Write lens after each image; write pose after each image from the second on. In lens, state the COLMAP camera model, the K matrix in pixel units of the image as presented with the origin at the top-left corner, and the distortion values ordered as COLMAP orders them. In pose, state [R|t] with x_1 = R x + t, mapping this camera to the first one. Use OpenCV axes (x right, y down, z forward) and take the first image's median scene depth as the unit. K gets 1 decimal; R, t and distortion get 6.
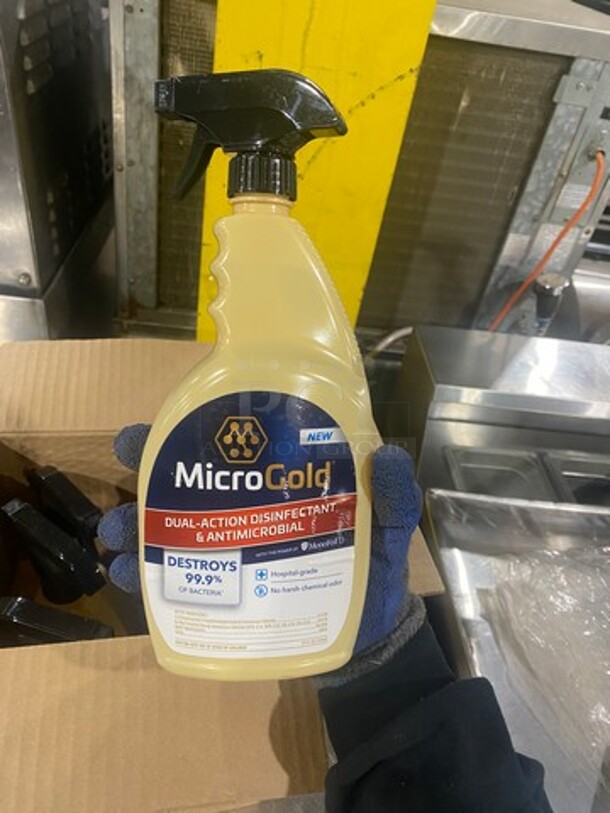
lens RADIAL K [[644.2, 0, 307.4], [0, 644.2, 412.2], [0, 0, 1]] dist [0.025639, -0.030713]
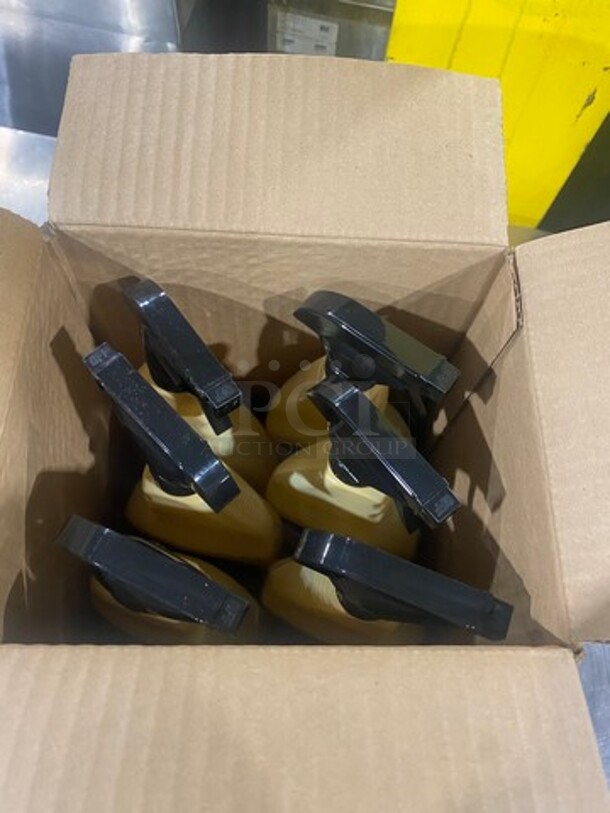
lens RADIAL K [[644.2, 0, 305.0], [0, 644.2, 405.7], [0, 0, 1]] dist [0.025639, -0.030713]
pose [[0.973180, 0.137929, -0.184111, -0.125877], [-0.060224, 0.925162, 0.374765, -0.047586], [0.222023, -0.353626, 0.908655, 0.422240]]
